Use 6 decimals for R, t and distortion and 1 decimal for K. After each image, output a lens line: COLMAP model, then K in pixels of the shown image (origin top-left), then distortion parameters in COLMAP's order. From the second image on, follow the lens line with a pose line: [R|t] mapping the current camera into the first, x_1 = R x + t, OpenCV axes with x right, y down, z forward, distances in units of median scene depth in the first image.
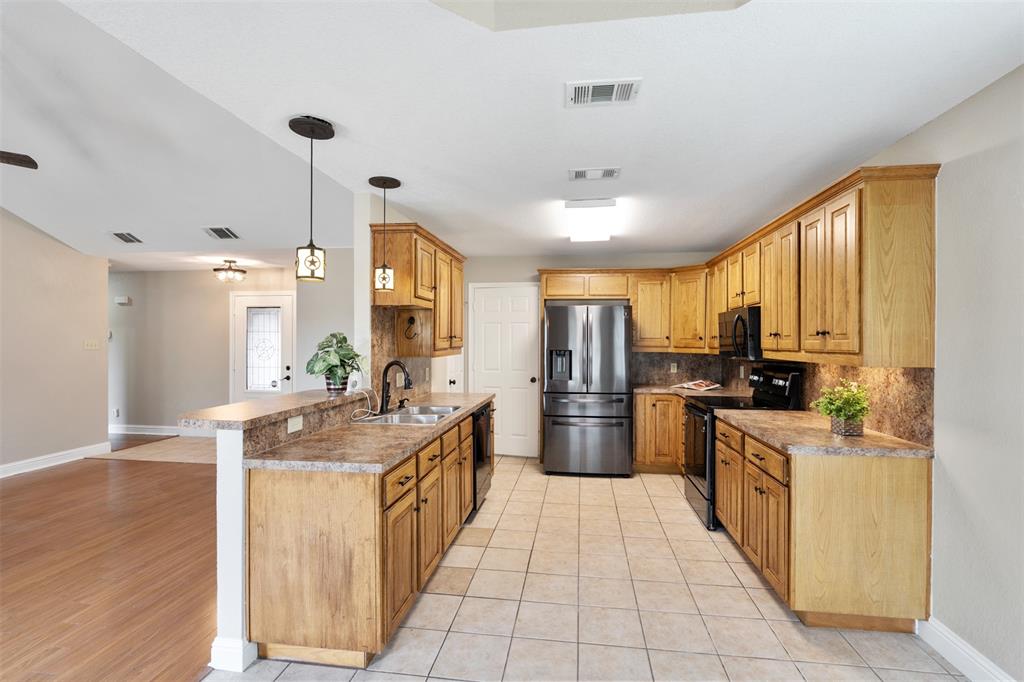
lens RADIAL K [[476.3, 0, 519.3], [0, 476.3, 342.2], [0, 0, 1]] dist [0.000868, -0.000013]
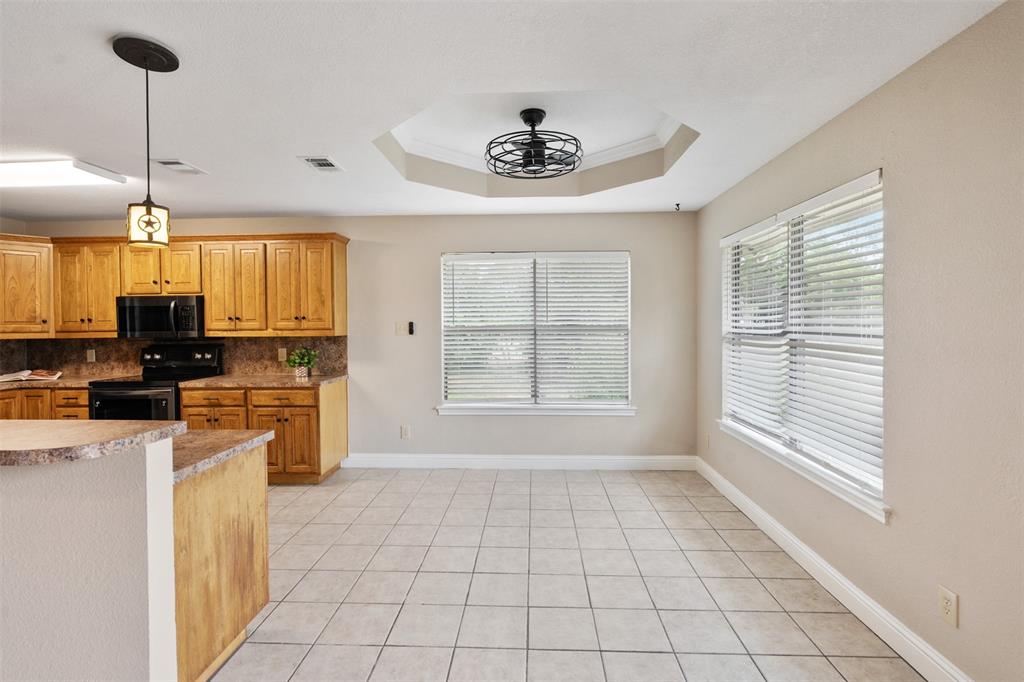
lens RADIAL K [[476.3, 0, 516.2], [0, 476.3, 330.9], [0, 0, 1]] dist [0.000868, -0.000013]
pose [[-0.097864, -0.017710, 0.995042, -0.995206], [0.008720, 0.999788, 0.018652, 0.001629], [-0.995162, 0.010502, -0.097688, 0.360457]]
